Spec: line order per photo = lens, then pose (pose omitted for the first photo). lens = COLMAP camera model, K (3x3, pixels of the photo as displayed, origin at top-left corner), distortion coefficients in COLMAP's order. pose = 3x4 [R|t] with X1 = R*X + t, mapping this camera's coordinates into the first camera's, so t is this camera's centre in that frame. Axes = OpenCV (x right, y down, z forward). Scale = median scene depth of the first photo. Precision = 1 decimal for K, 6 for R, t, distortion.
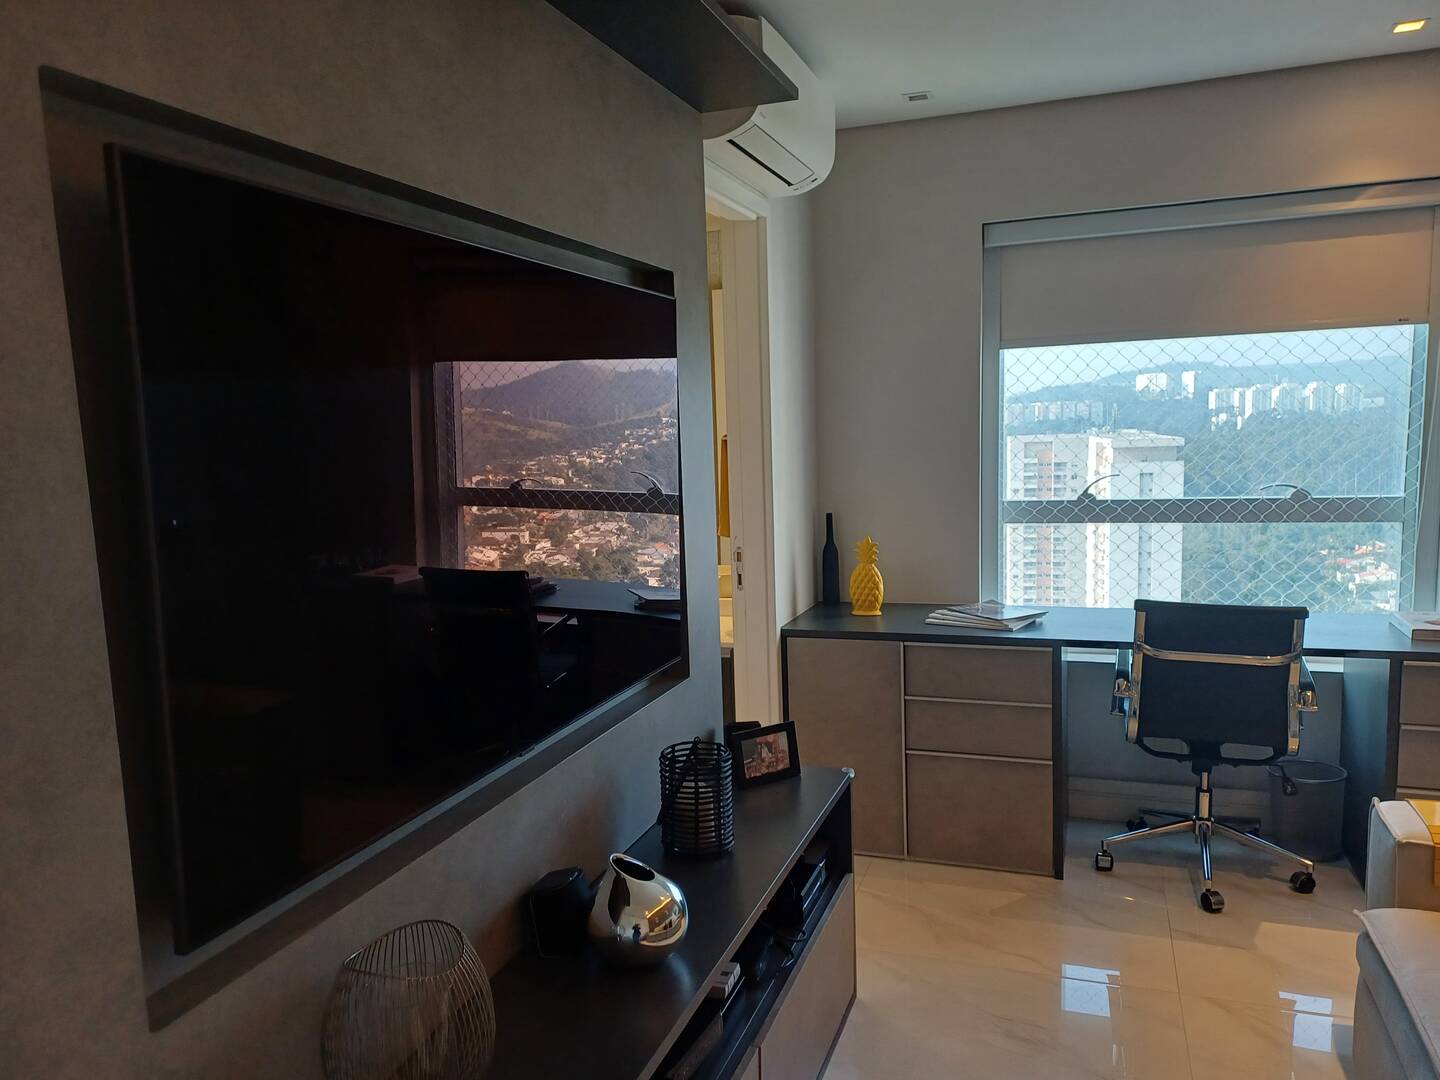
lens RADIAL K [[1065.8, 0, 722.4], [0, 1065.8, 563.8], [0, 0, 1]] dist [0.030568, -0.004844]
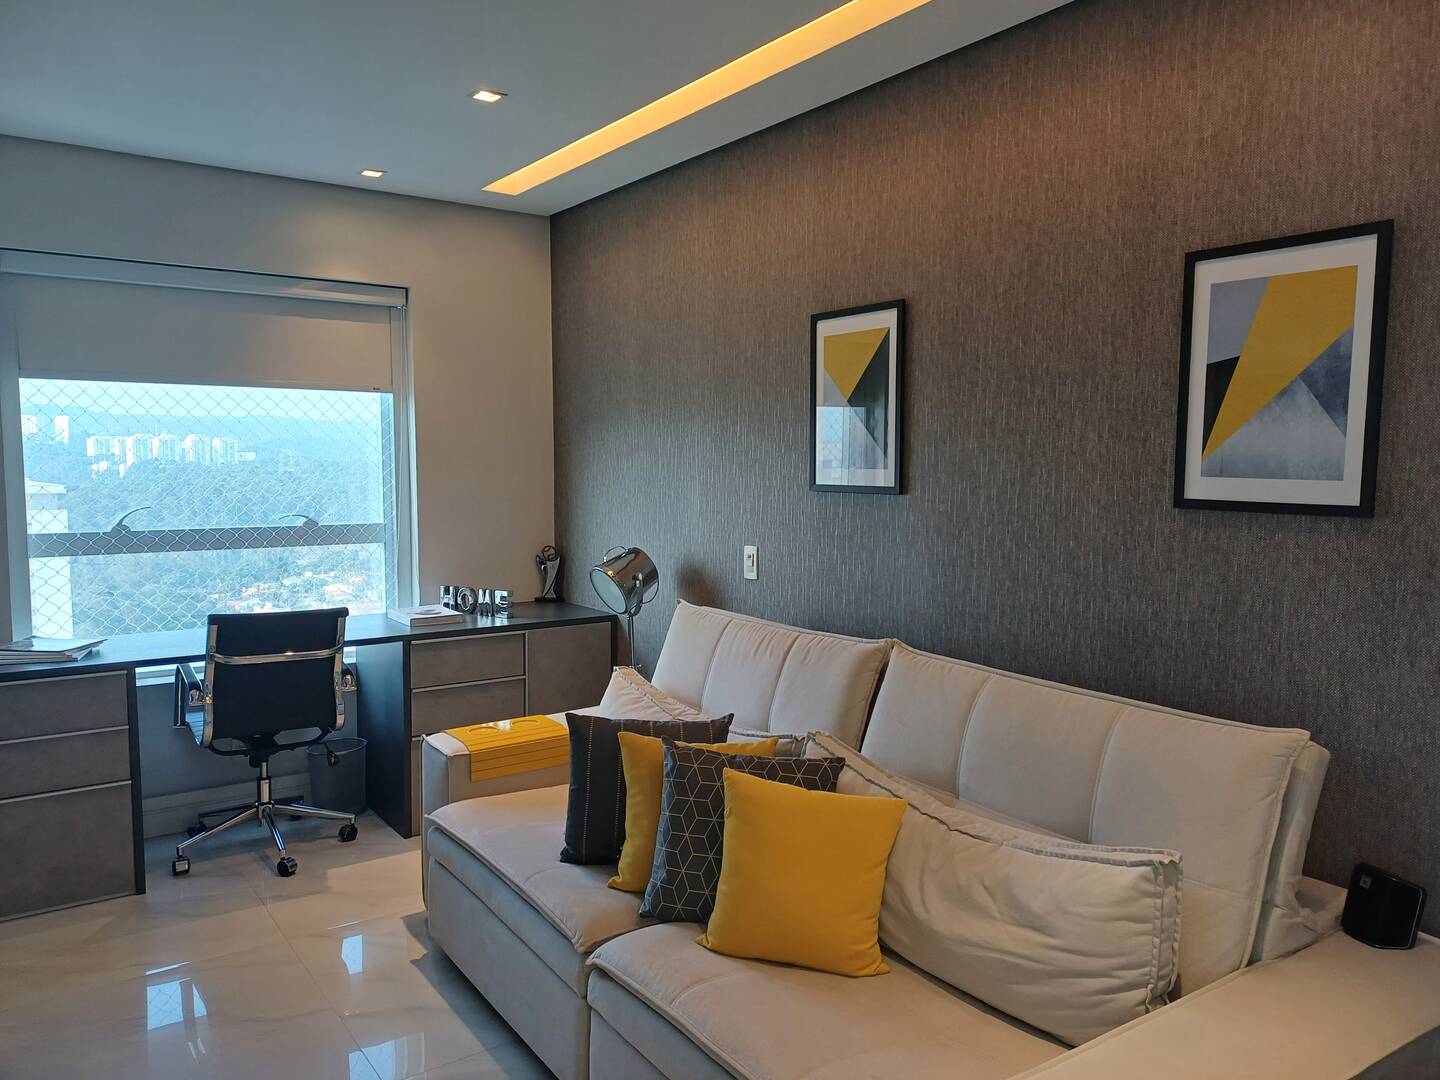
lens RADIAL K [[1063.4, 0, 695.7], [0, 1063.4, 550.3], [0, 0, 1]] dist [0.043386, -0.002103]
pose [[0.593469, -0.034085, 0.804135, -0.193238], [0.080722, 0.996586, -0.017332, 0.024615], [-0.800799, 0.075197, 0.594194, -0.071936]]
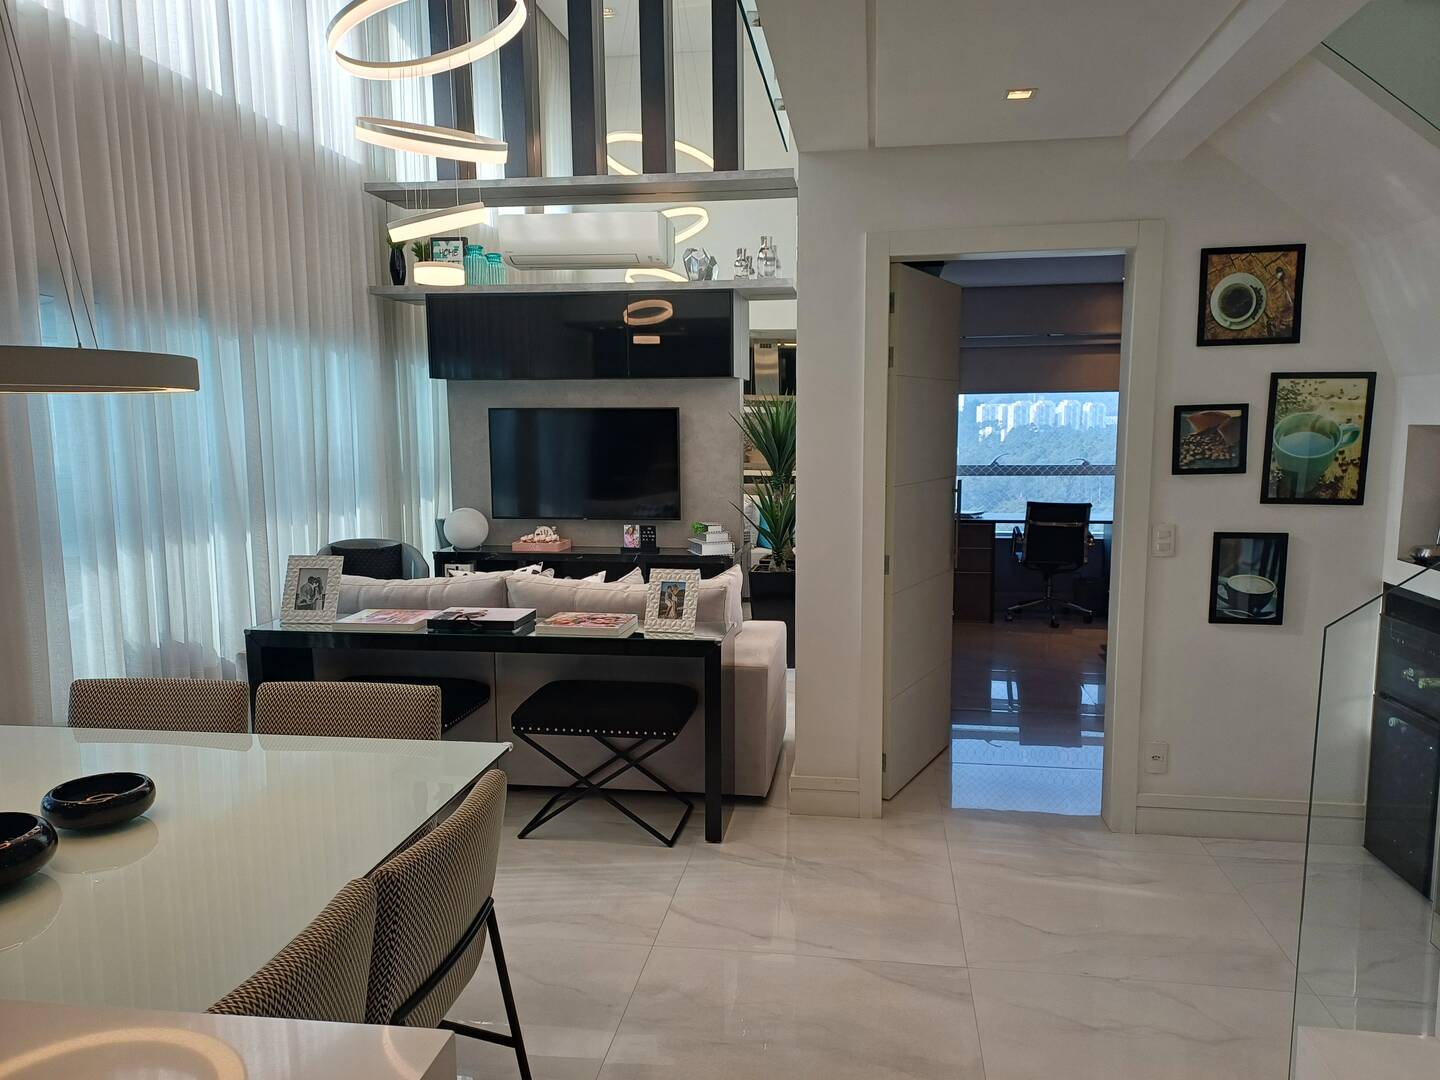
lens RADIAL K [[1065.8, 0, 722.4], [0, 1065.8, 563.8], [0, 0, 1]] dist [0.030568, -0.004844]
pose [[0.981310, 0.004221, 0.192386, -0.705052], [-0.004029, 0.999991, -0.001386, 0.167146], [-0.192391, 0.000585, 0.981318, -1.161774]]
